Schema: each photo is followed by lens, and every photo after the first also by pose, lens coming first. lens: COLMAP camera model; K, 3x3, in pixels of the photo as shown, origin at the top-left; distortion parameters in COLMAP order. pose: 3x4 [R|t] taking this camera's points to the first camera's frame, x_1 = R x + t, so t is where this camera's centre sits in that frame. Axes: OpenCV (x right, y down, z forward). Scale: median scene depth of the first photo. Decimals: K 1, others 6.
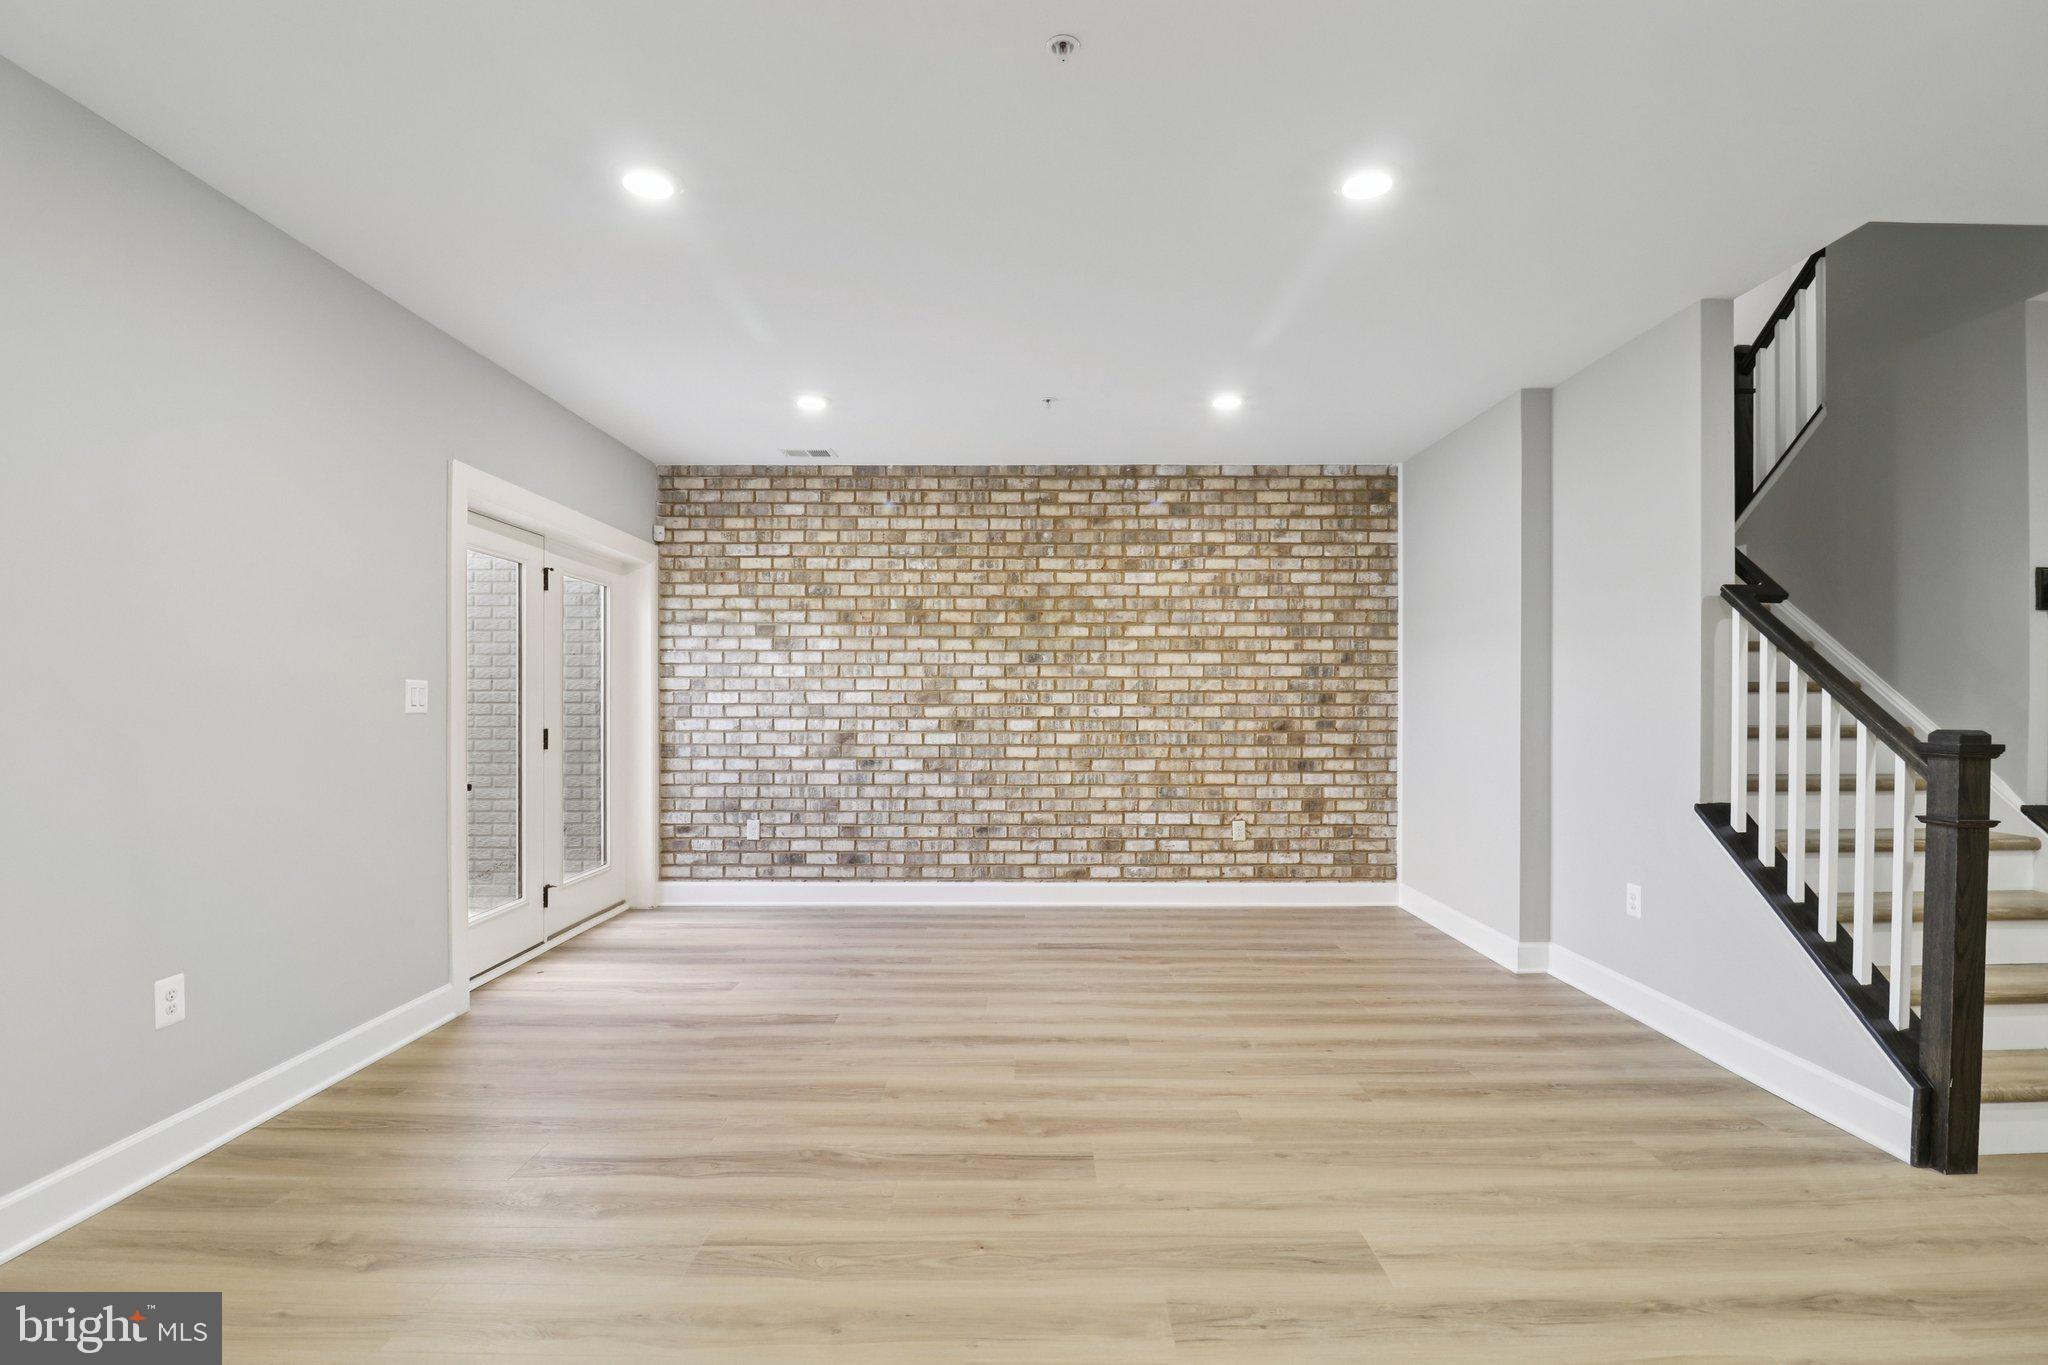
lens RADIAL K [[966.2, 0, 1032.4], [0, 966.2, 709.2], [0, 0, 1]] dist [0.003684, -0.000074]
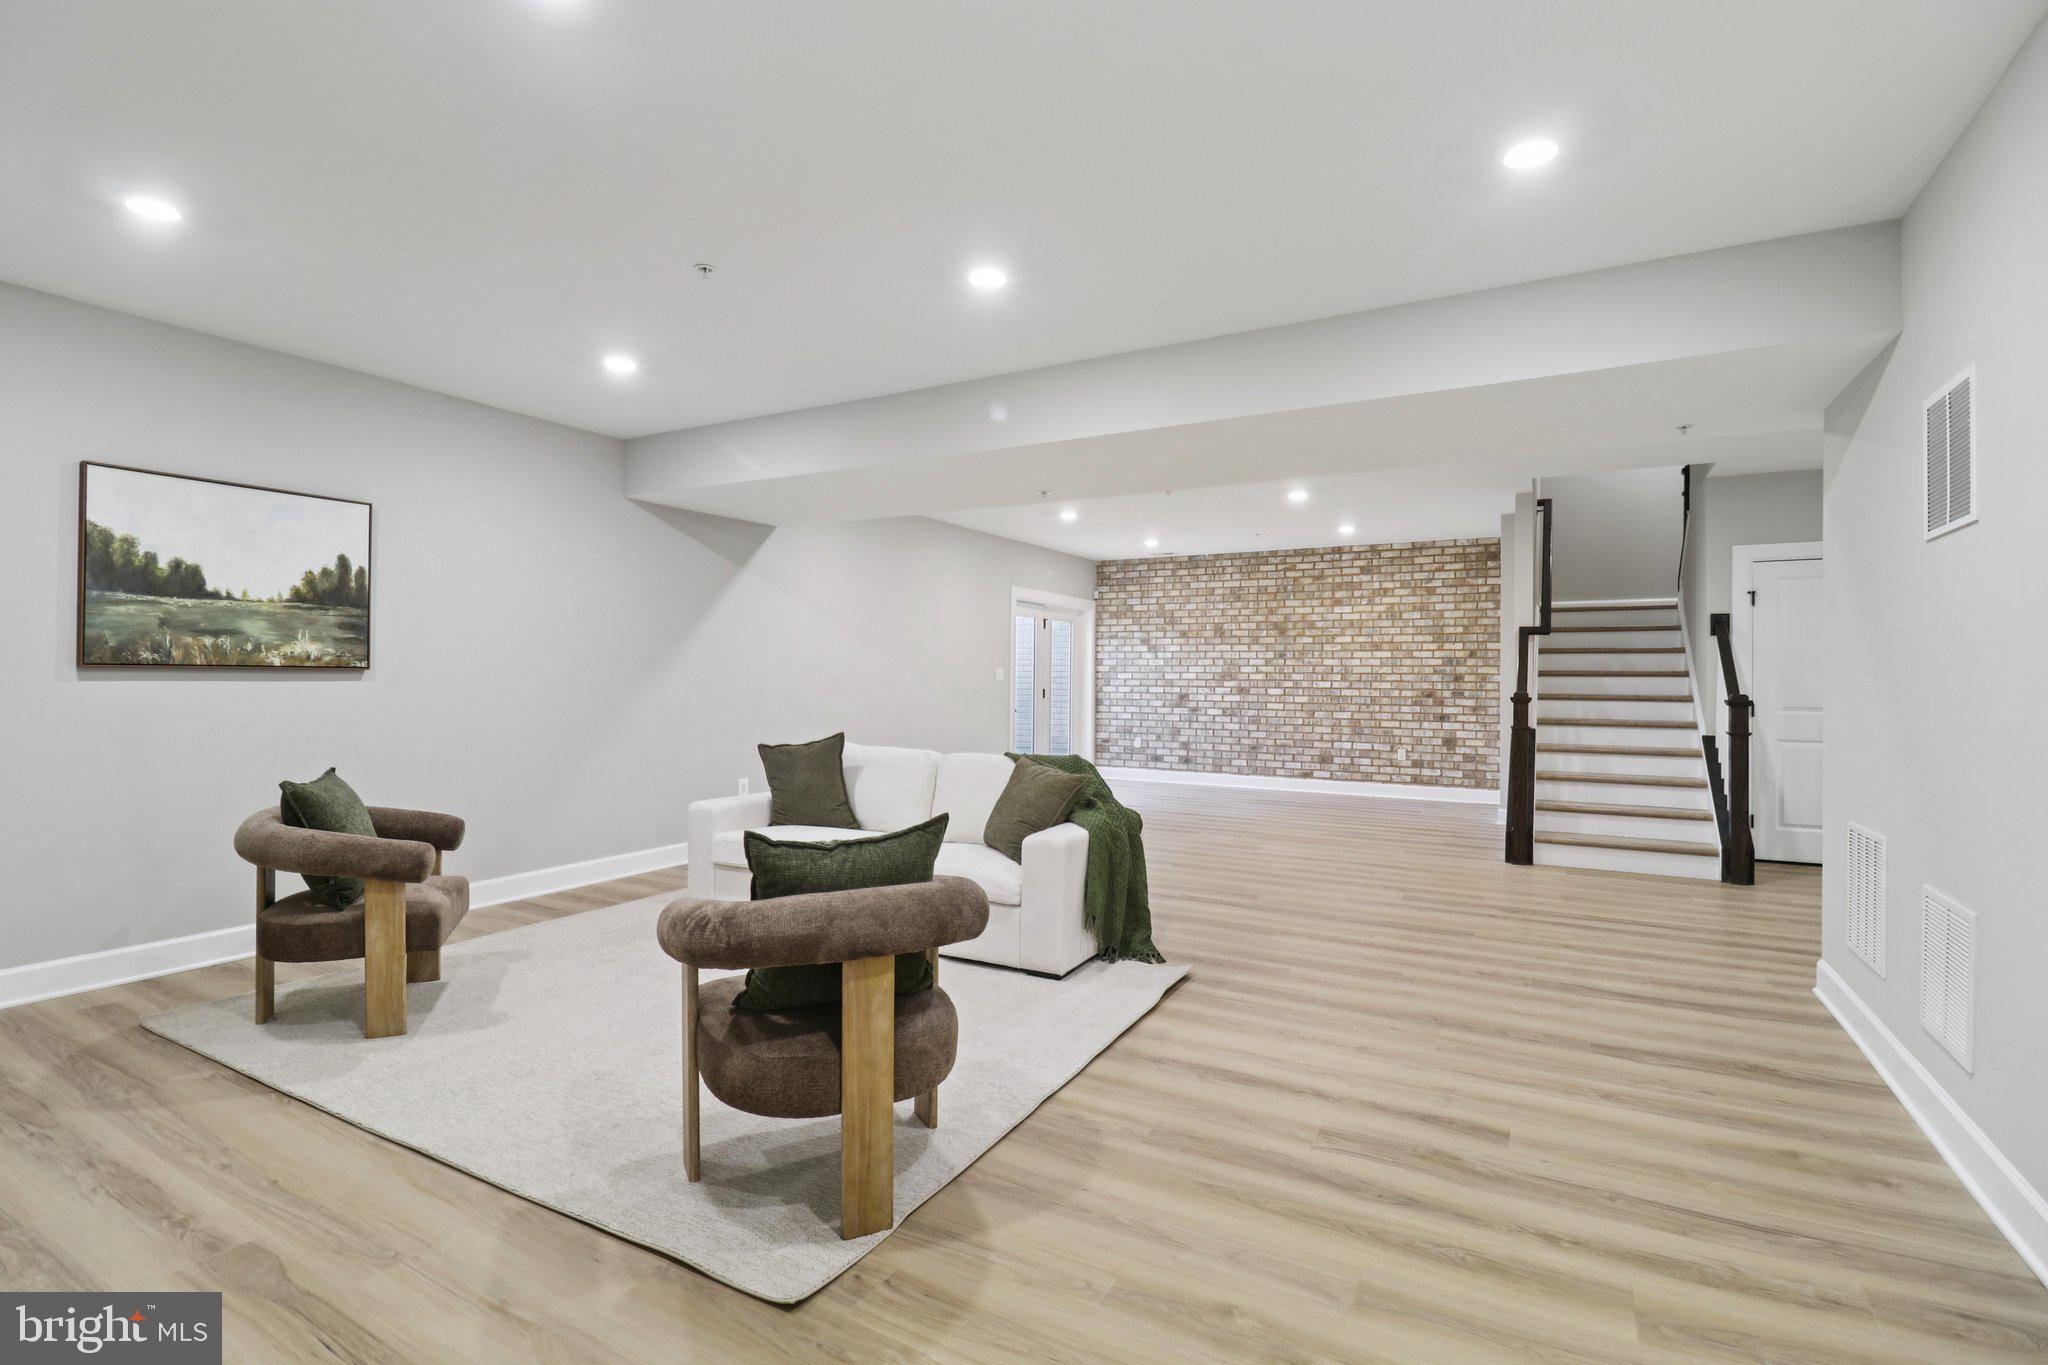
lens RADIAL K [[955.3, 0, 1007.7], [0, 955.3, 676.9], [0, 0, 1]] dist [-0.000774, -0.011846]
pose [[0.865080, 0.006337, -0.501594, 0.459497], [-0.010696, 0.999926, -0.005815, 0.004809], [0.501520, 0.010395, 0.865084, -0.824529]]
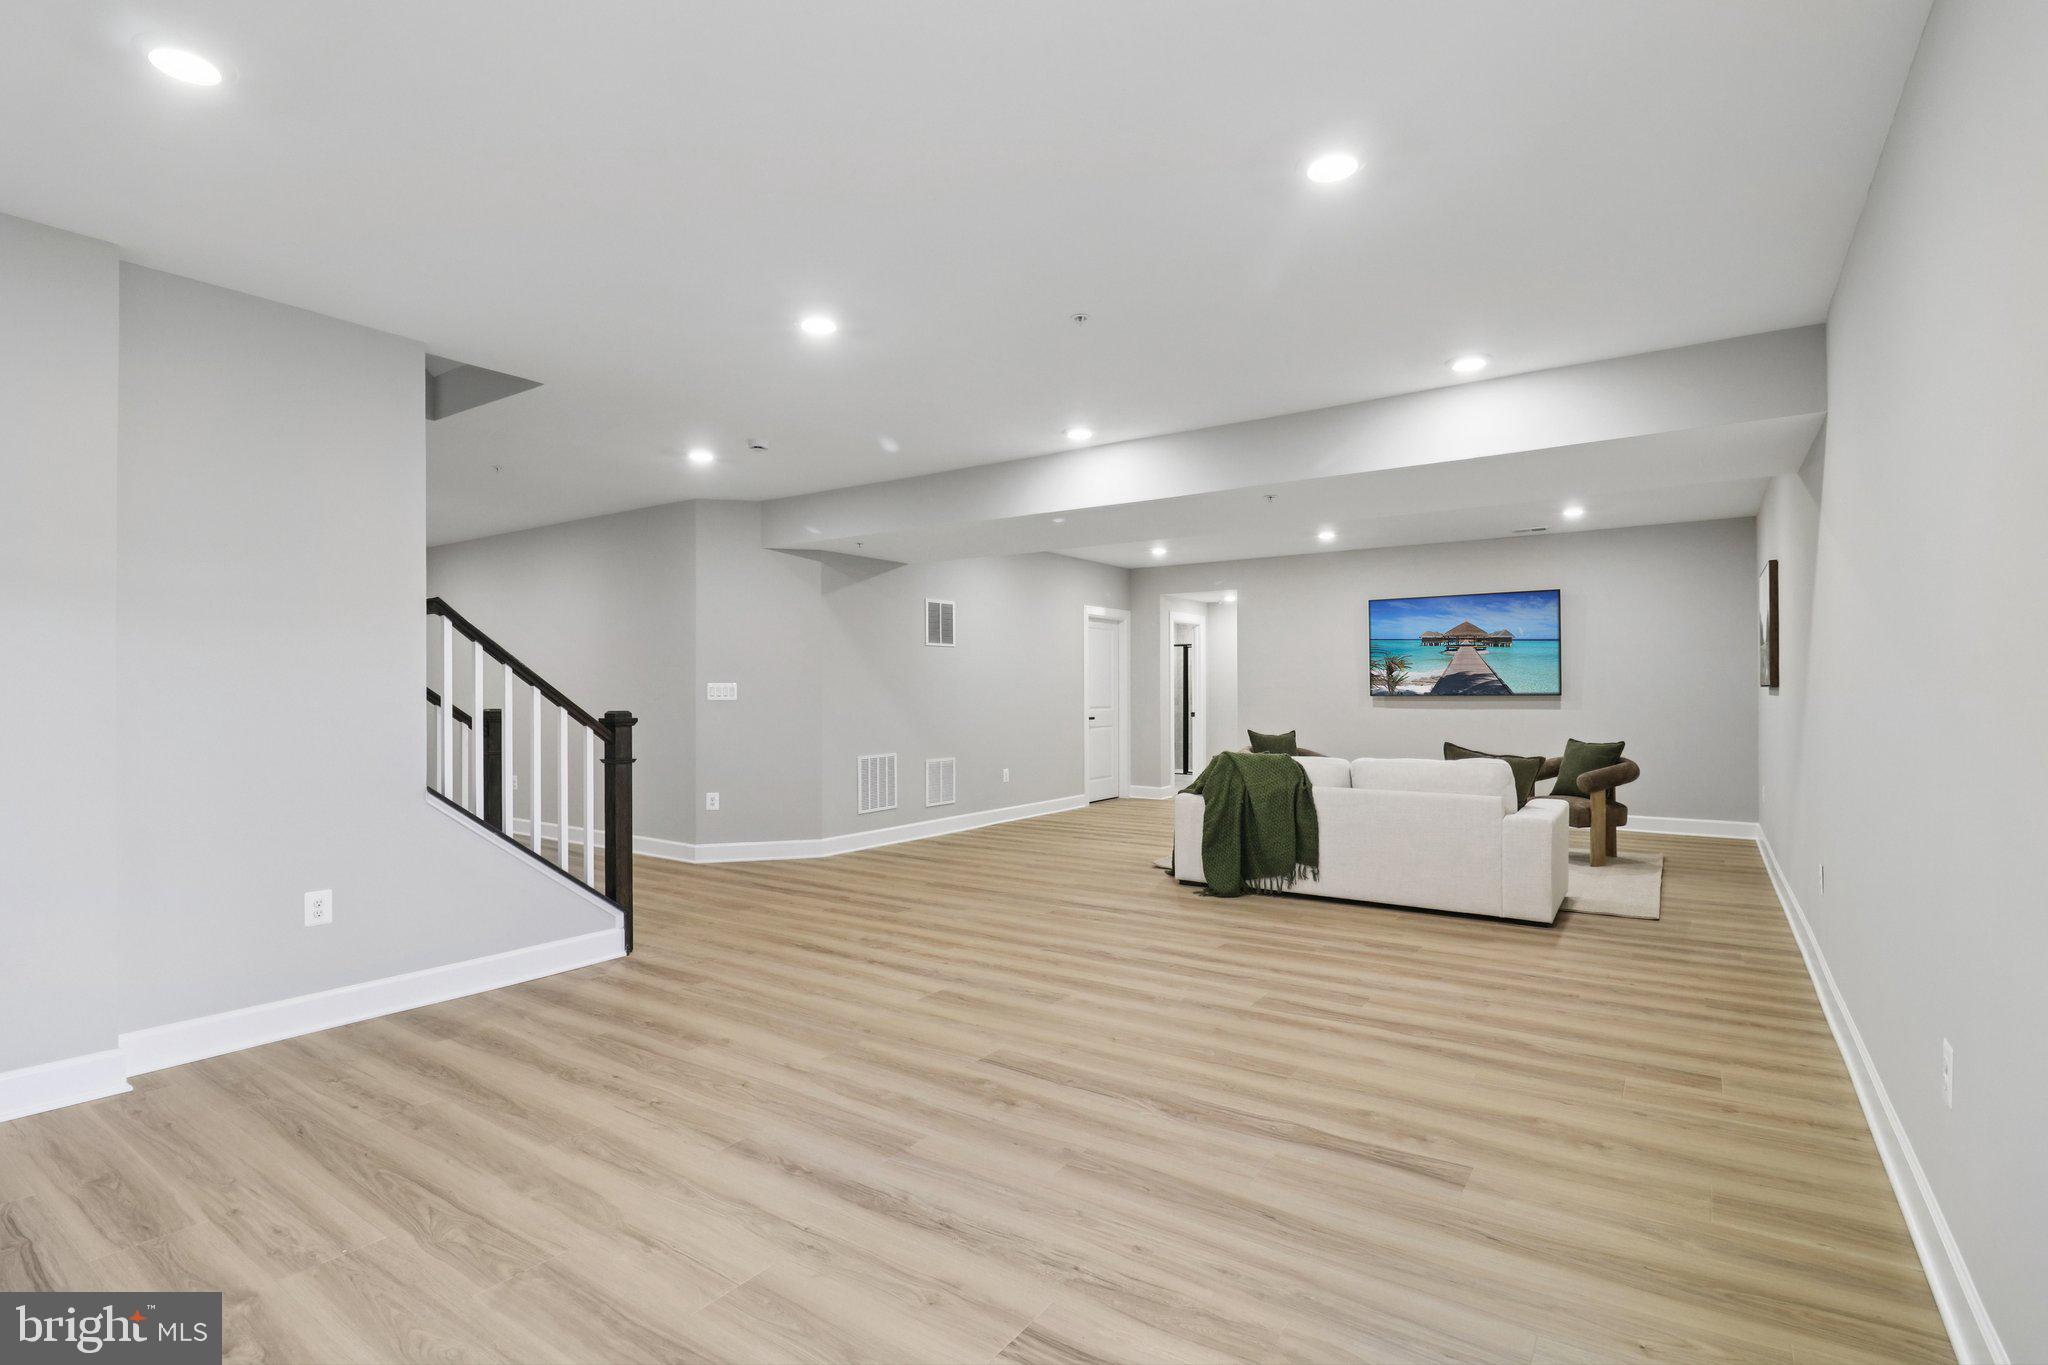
lens RADIAL K [[969.1, 0, 1016.1], [0, 969.1, 697.8], [0, 0, 1]] dist [0.000006, 0.000055]
pose [[-0.819703, 0.001494, 0.572786, -0.313899], [0.009610, 0.999892, 0.011145, -0.008005], [-0.572707, 0.014640, -0.819629, 0.902920]]
